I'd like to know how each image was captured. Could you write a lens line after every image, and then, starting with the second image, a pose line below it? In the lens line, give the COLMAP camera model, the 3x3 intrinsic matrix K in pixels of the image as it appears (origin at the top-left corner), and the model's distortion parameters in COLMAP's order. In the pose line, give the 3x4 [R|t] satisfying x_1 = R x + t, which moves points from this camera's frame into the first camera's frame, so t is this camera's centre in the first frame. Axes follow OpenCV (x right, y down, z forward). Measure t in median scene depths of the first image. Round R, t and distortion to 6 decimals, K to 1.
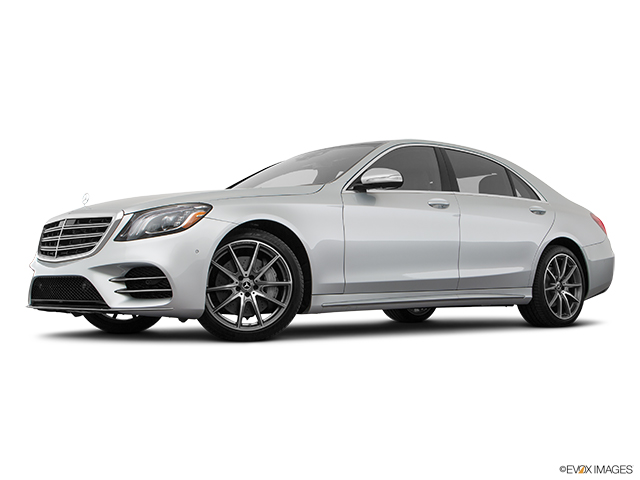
lens RADIAL K [[801.0, 0, 317.9], [0, 801.0, 242.2], [0, 0, 1]] dist [-0.015572, 0.000000]
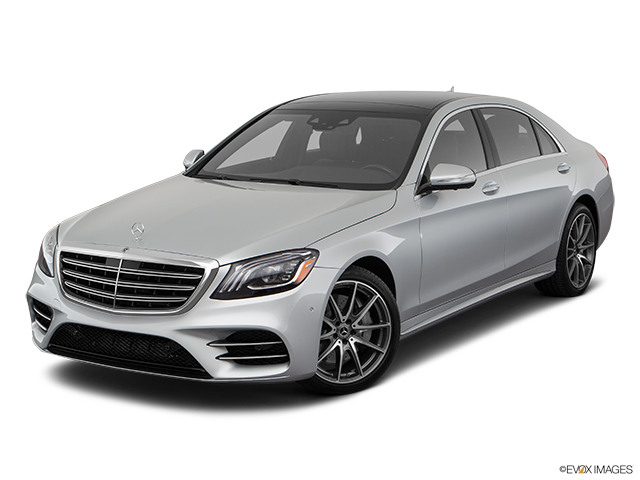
lens RADIAL K [[1151.0, 0, 317.6], [0, 1151.0, 241.1], [0, 0, 1]] dist [0.069801, 0.000000]
pose [[0.962450, -0.036279, 0.269024, -0.449621], [-0.018301, 0.980103, 0.197644, -0.290081], [-0.270841, -0.195146, 0.942636, -0.161049]]
